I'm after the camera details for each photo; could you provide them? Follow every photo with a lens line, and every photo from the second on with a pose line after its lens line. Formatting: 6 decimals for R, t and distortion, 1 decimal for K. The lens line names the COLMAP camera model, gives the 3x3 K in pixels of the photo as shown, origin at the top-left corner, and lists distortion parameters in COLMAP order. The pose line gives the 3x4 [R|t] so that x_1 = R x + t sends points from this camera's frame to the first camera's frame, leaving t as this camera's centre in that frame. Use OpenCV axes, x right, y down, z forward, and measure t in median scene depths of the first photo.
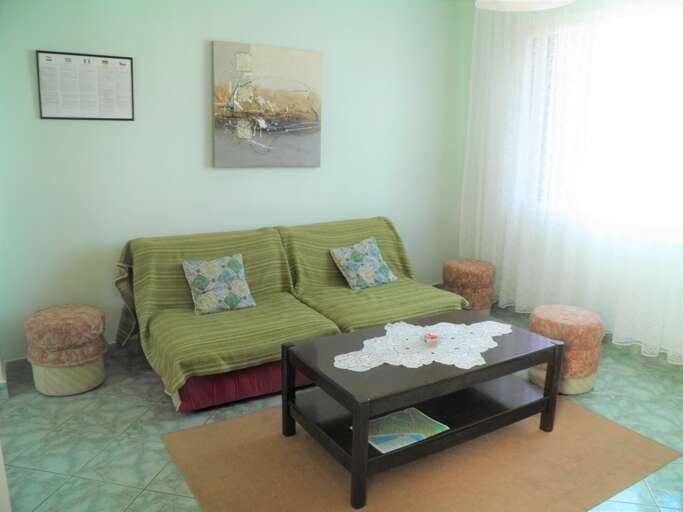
lens RADIAL K [[574.5, 0, 341.5], [0, 574.5, 256.0], [0, 0, 1]] dist [-0.088885, 0.008375]
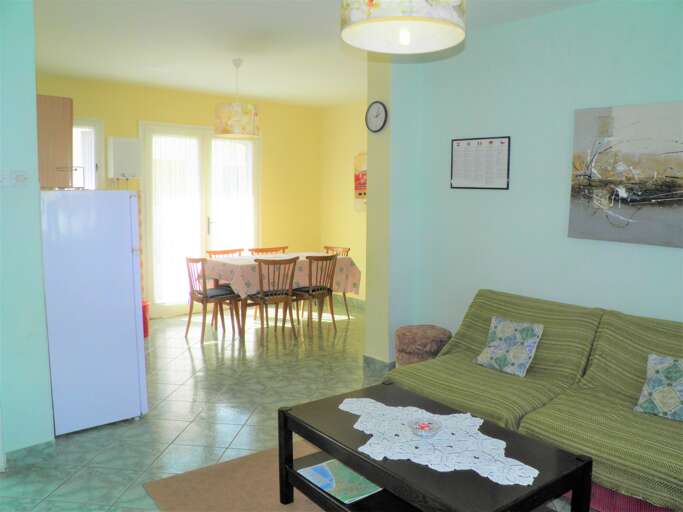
lens RADIAL K [[574.5, 0, 341.5], [0, 574.5, 256.0], [0, 0, 1]] dist [-0.088885, 0.008375]
pose [[0.109219, 0.097037, -0.989270, 0.700822], [-0.221335, 0.972612, 0.070967, -0.105834], [0.969063, 0.211209, 0.127706, 0.505665]]
